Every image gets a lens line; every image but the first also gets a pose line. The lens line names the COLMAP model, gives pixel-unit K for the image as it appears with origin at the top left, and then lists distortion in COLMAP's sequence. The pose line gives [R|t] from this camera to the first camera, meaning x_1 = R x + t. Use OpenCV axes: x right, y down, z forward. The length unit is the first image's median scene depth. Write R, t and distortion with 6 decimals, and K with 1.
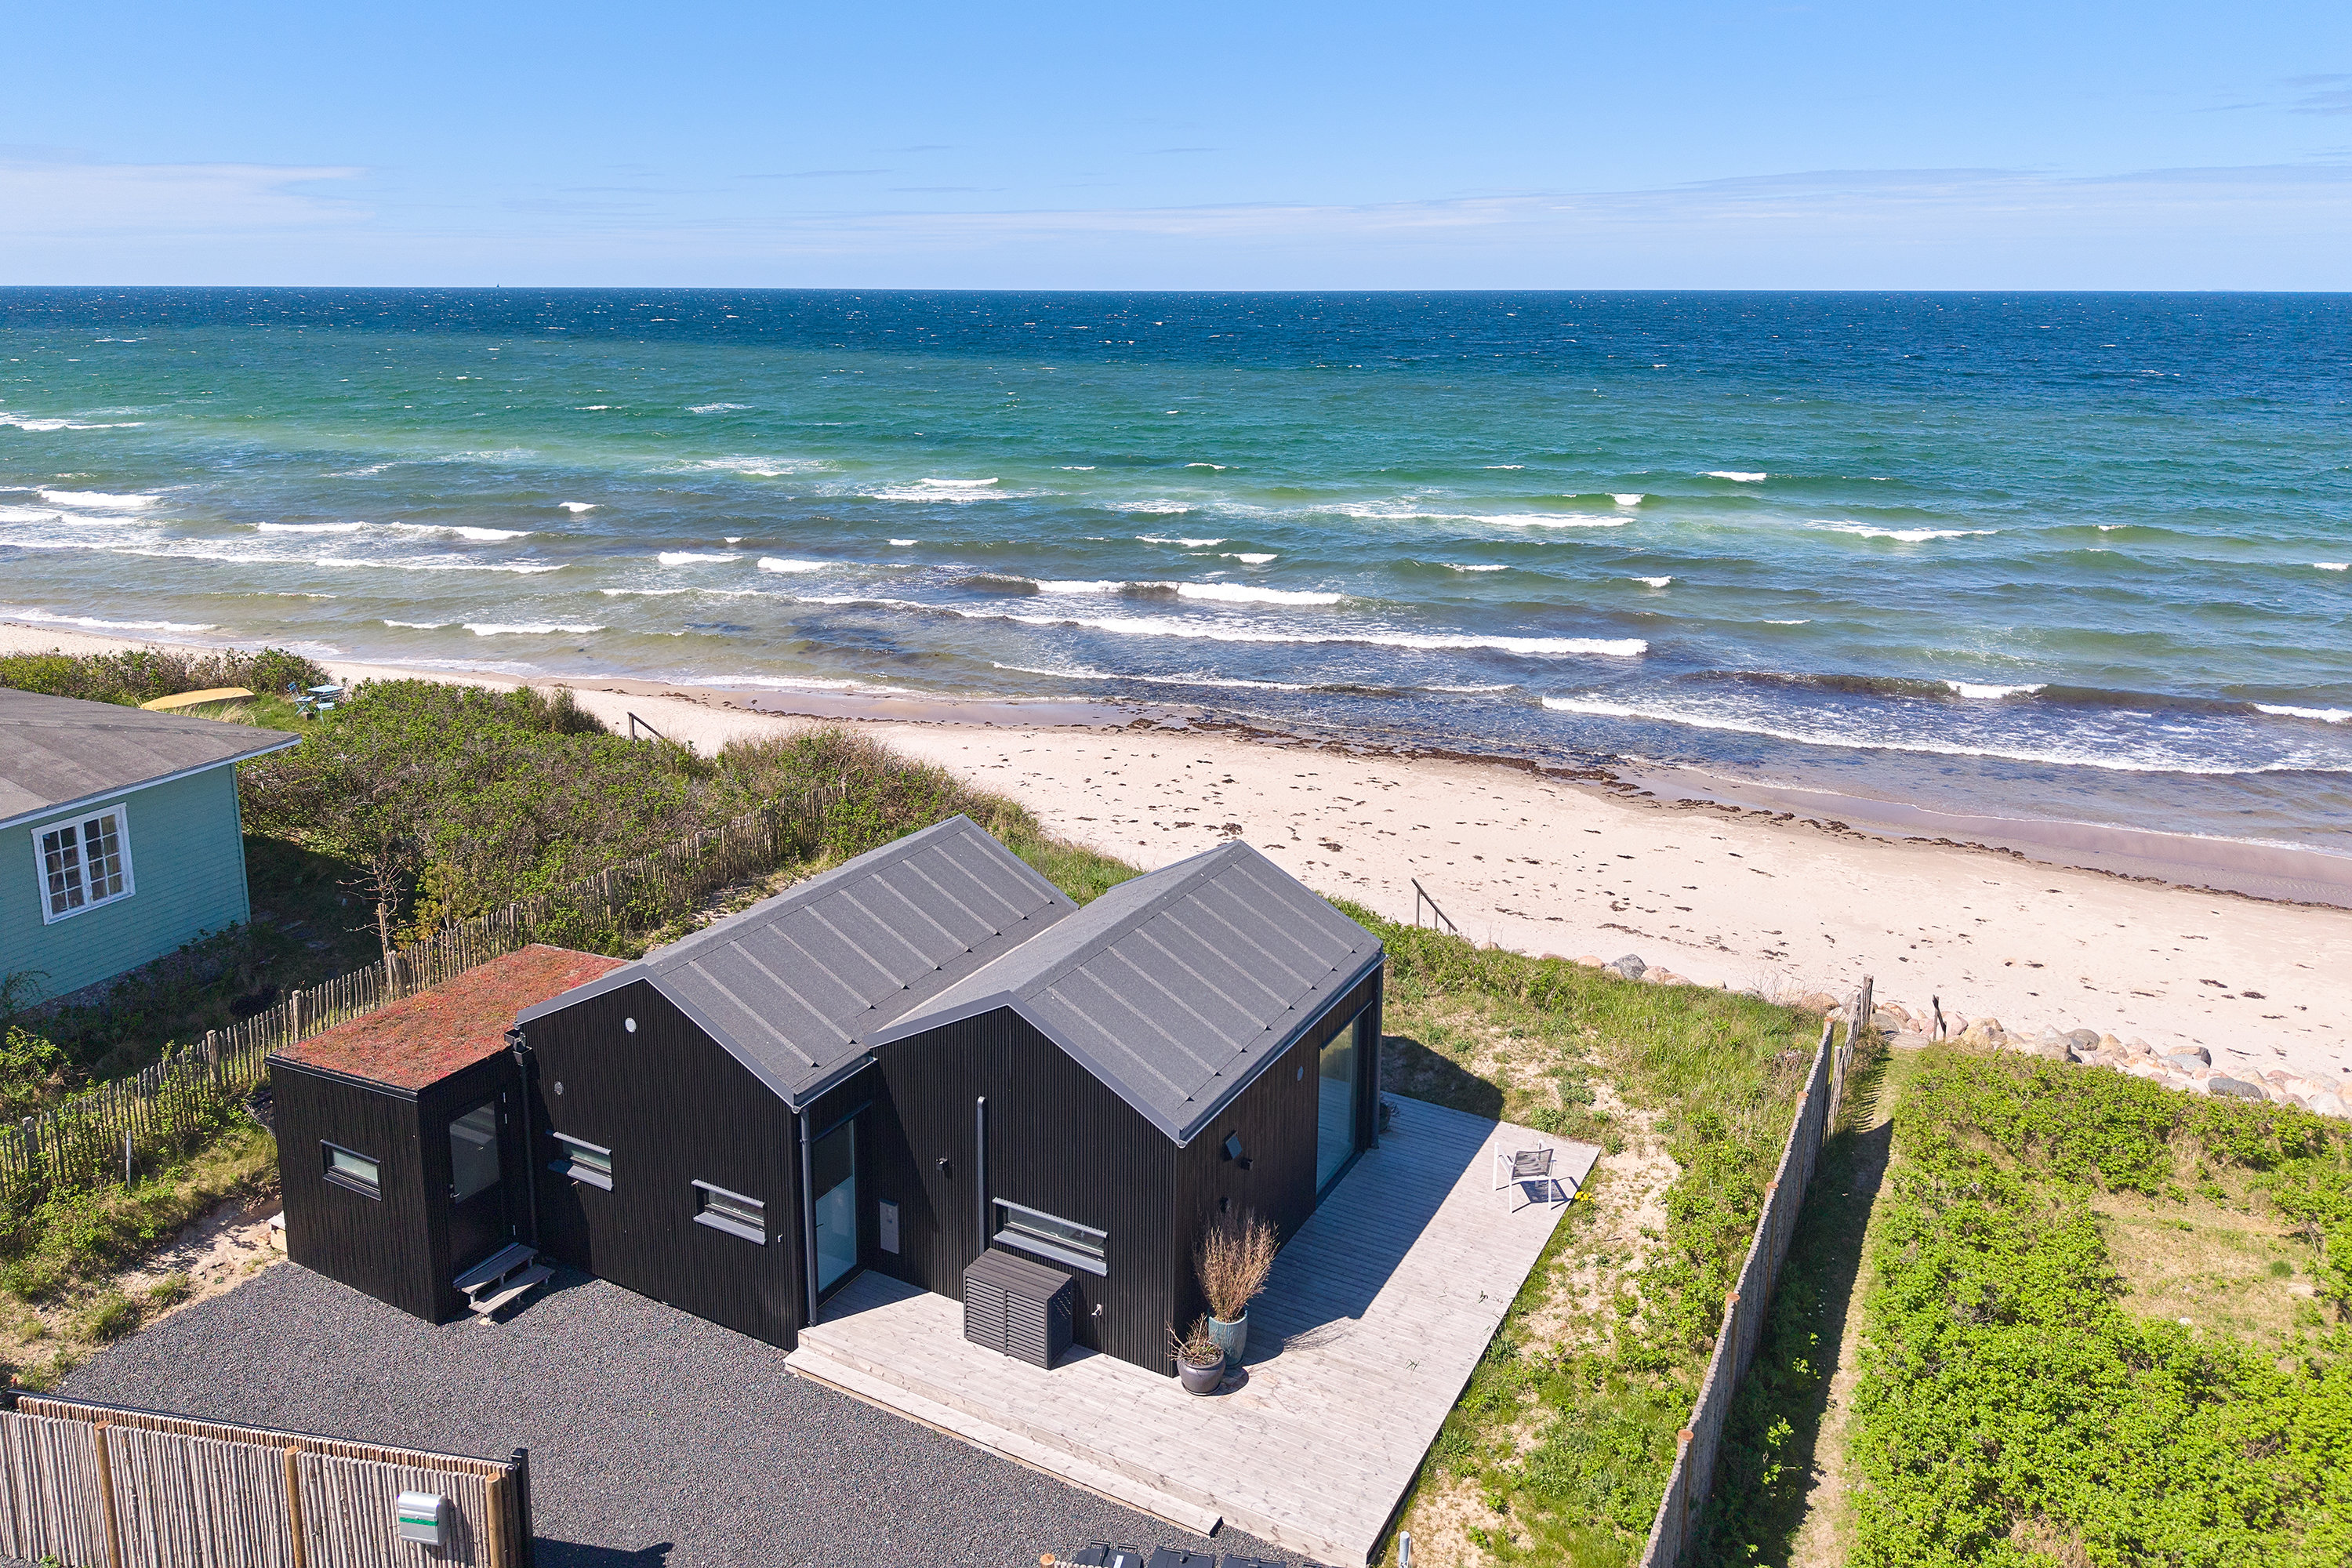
lens RADIAL K [[1664.6, 0, 1141.6], [0, 1664.6, 629.7], [0, 0, 1]] dist [0.006339, 0.000088]
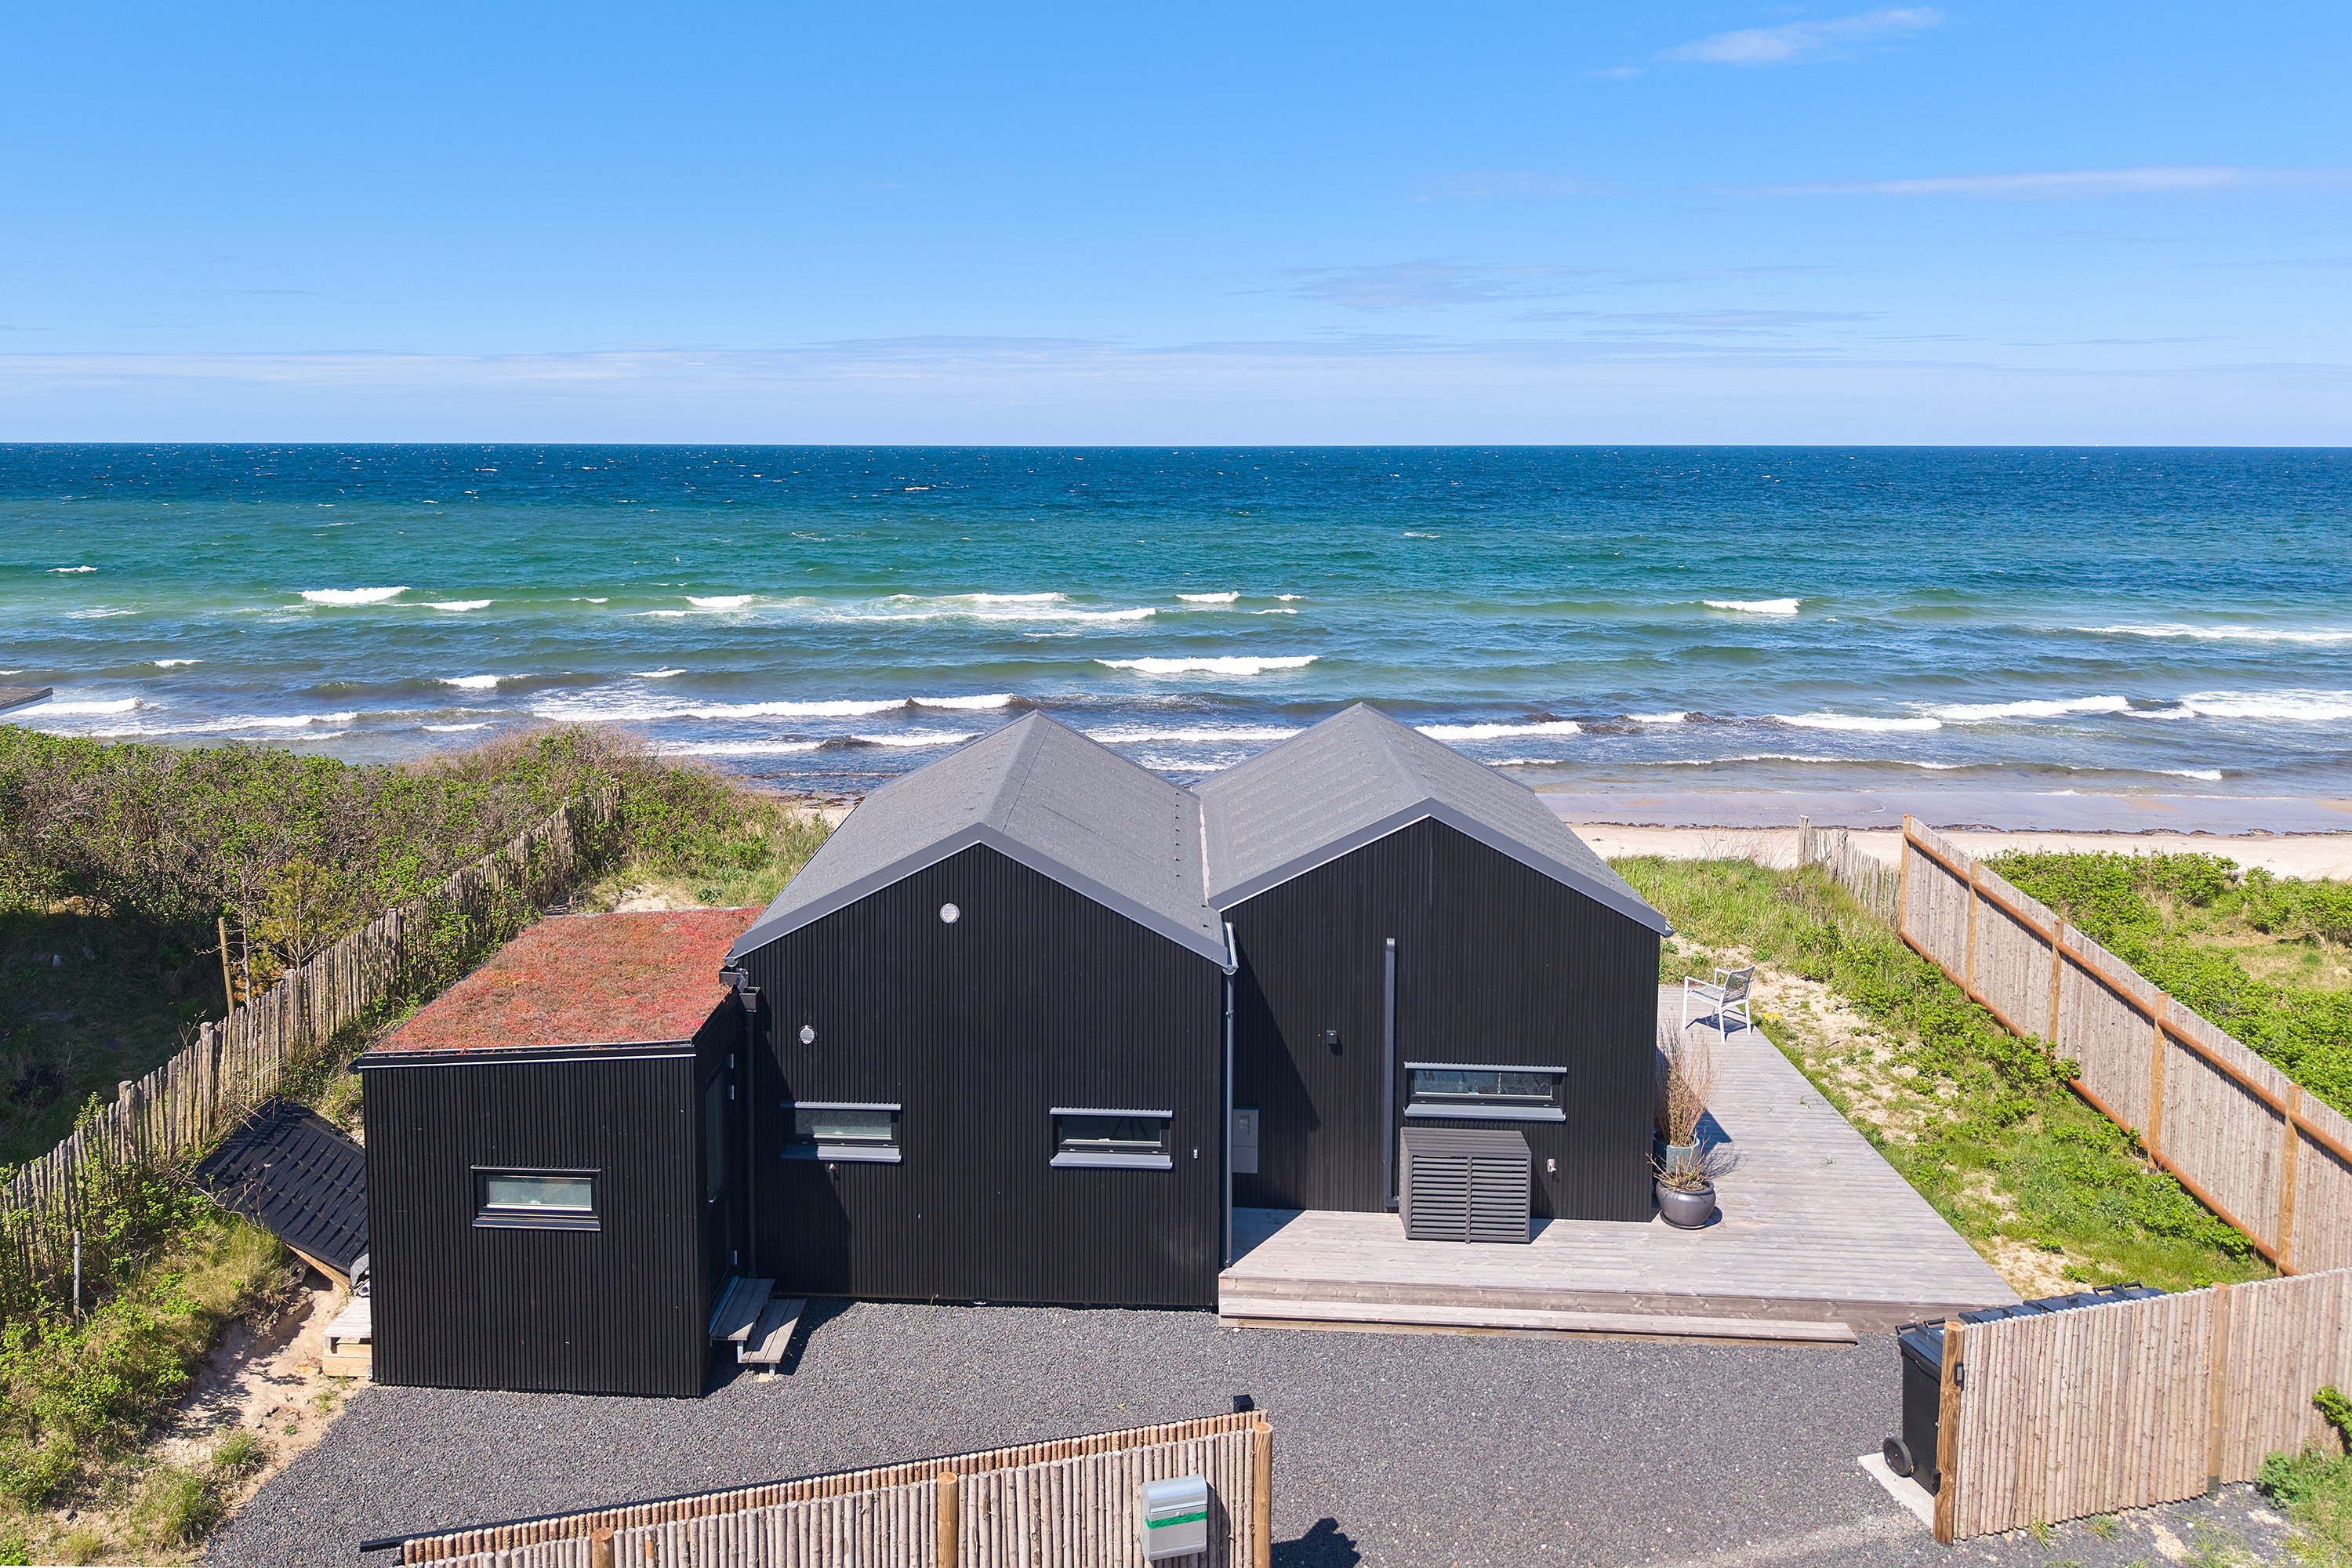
lens RADIAL K [[1728.6, 0, 1060.1], [0, 1728.6, 609.2], [0, 0, 1]] dist [0.014941, -0.005703]
pose [[0.905876, -0.045481, 0.421094, -0.552022], [0.088567, 0.992579, -0.083325, 0.161219], [-0.414180, 0.112777, 0.903181, 0.247938]]
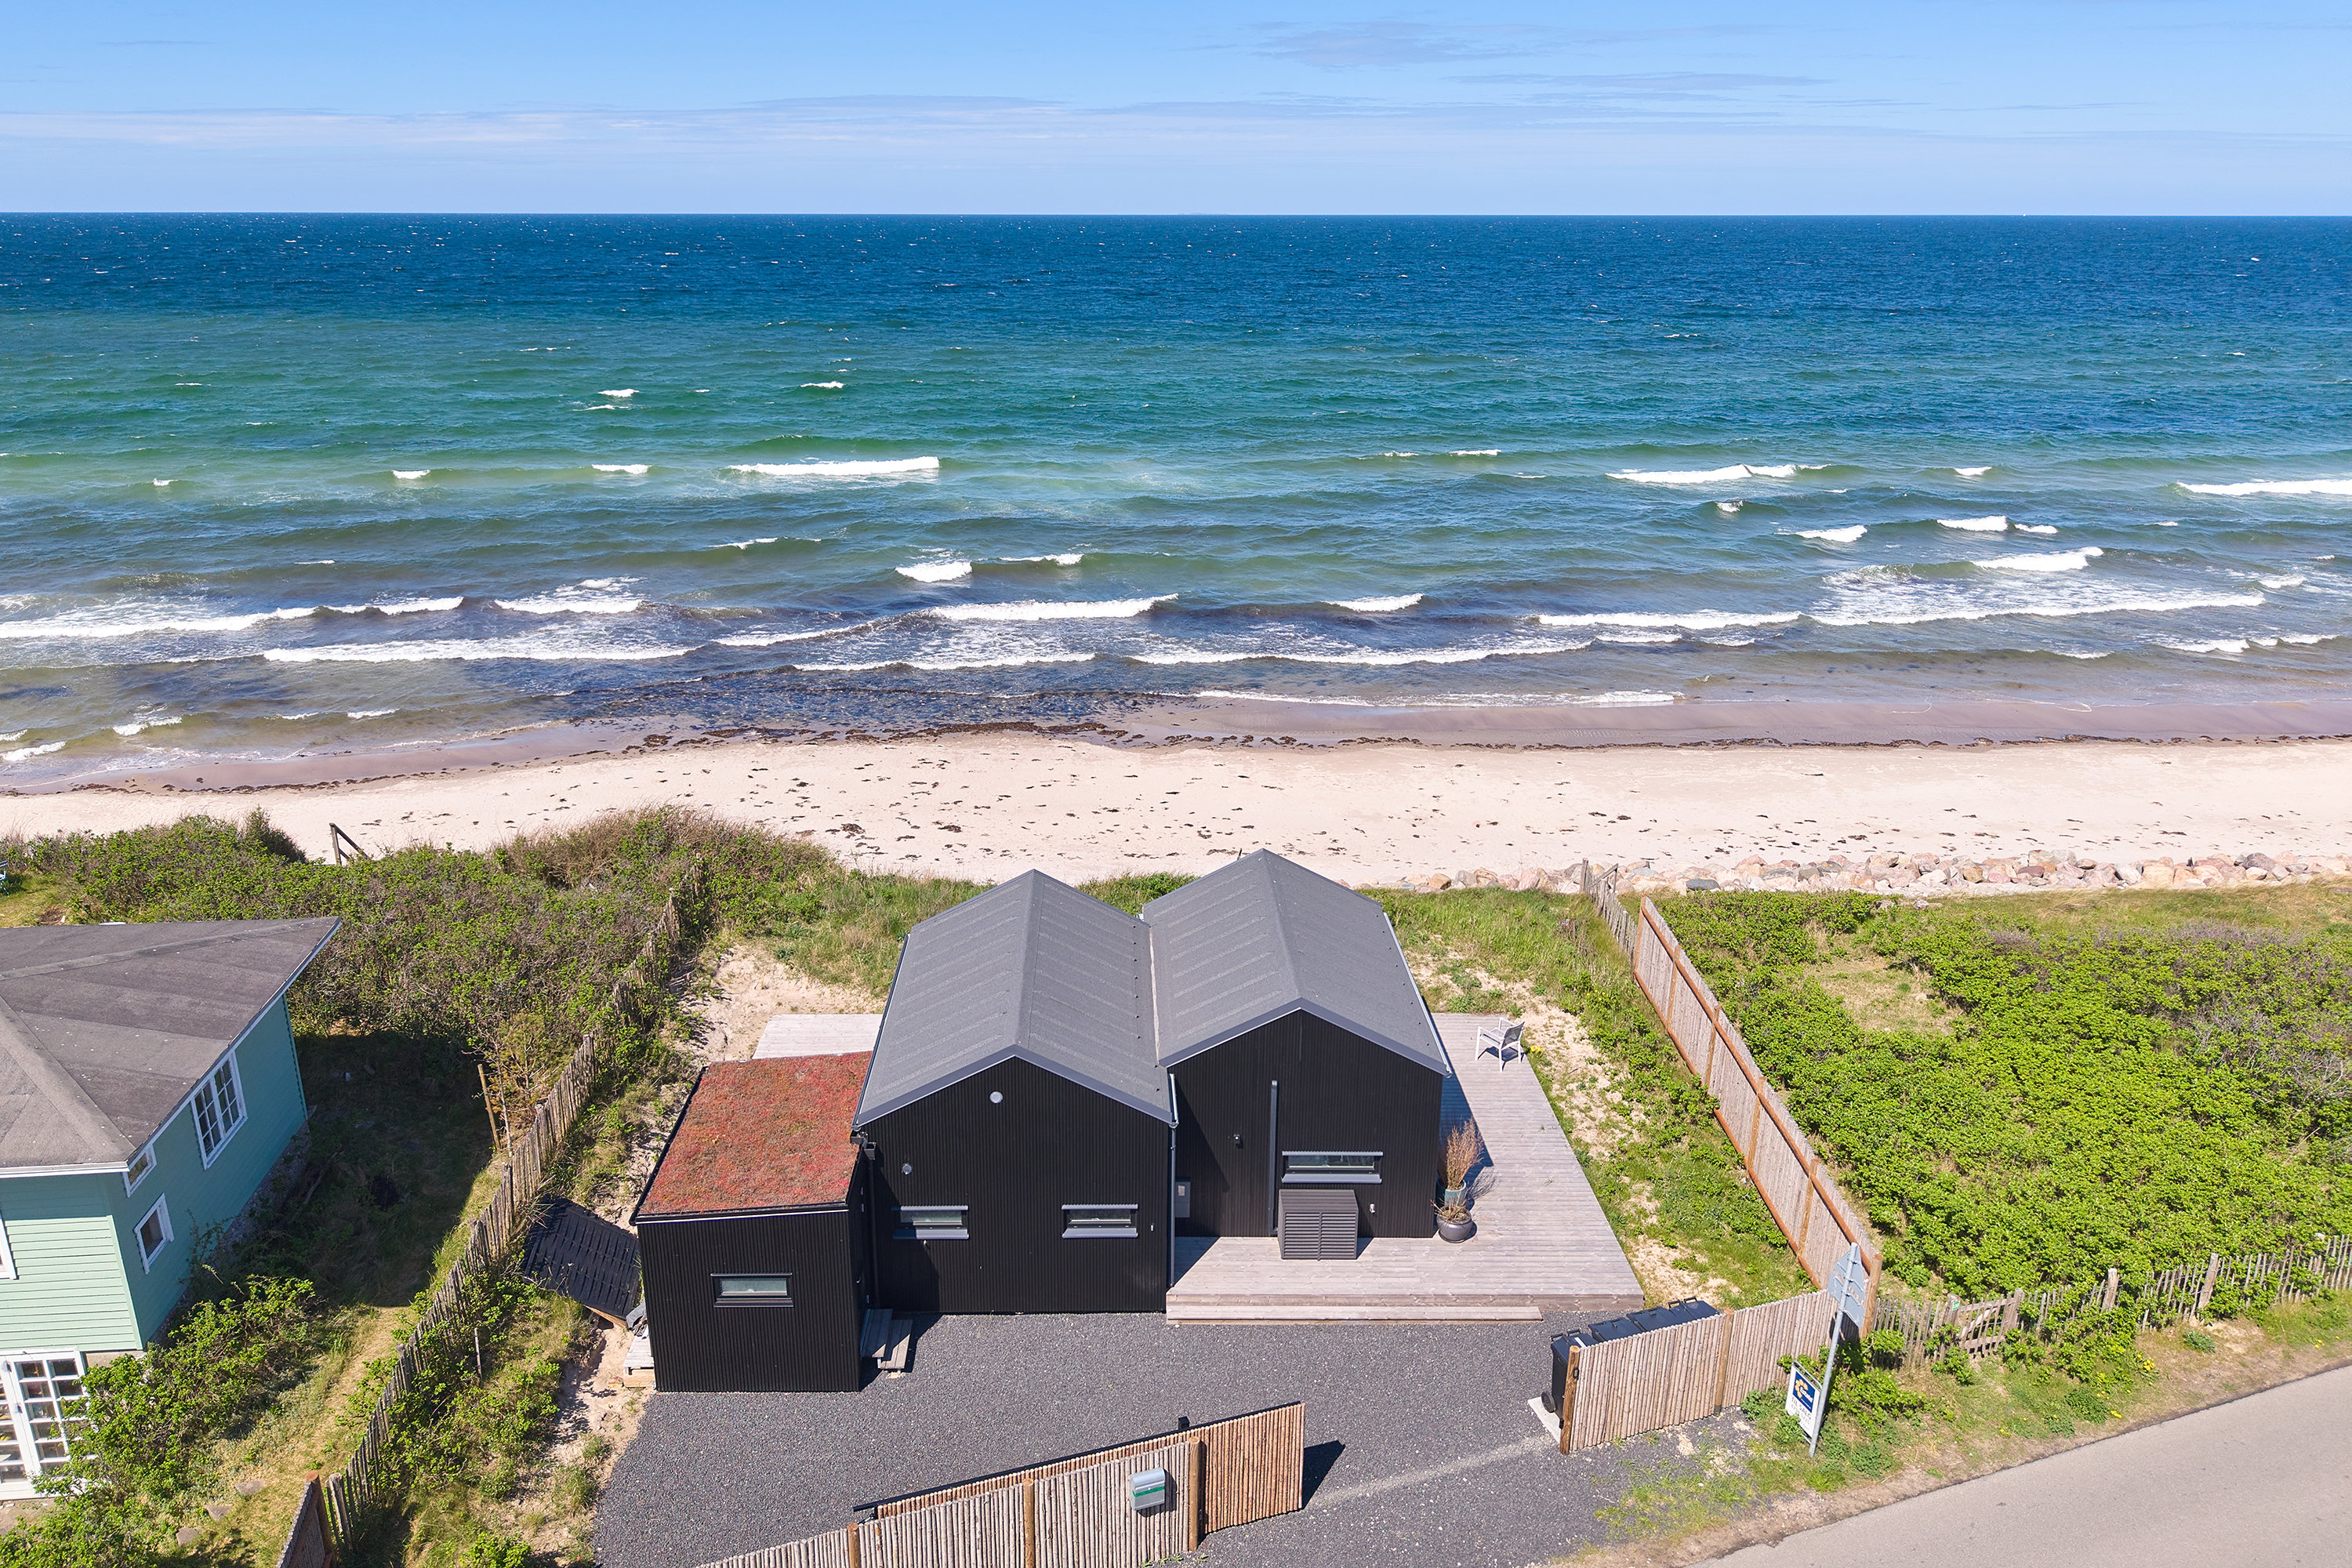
lens RADIAL K [[1626.0, 0, 1113.5], [0, 1626.0, 790.7], [0, 0, 1]] dist [0.023790, 0.001396]
pose [[0.873091, -0.166639, 0.458197, -0.687598], [0.102281, 0.981468, 0.162049, -0.146342], [-0.476709, -0.094618, 0.873954, -0.024521]]
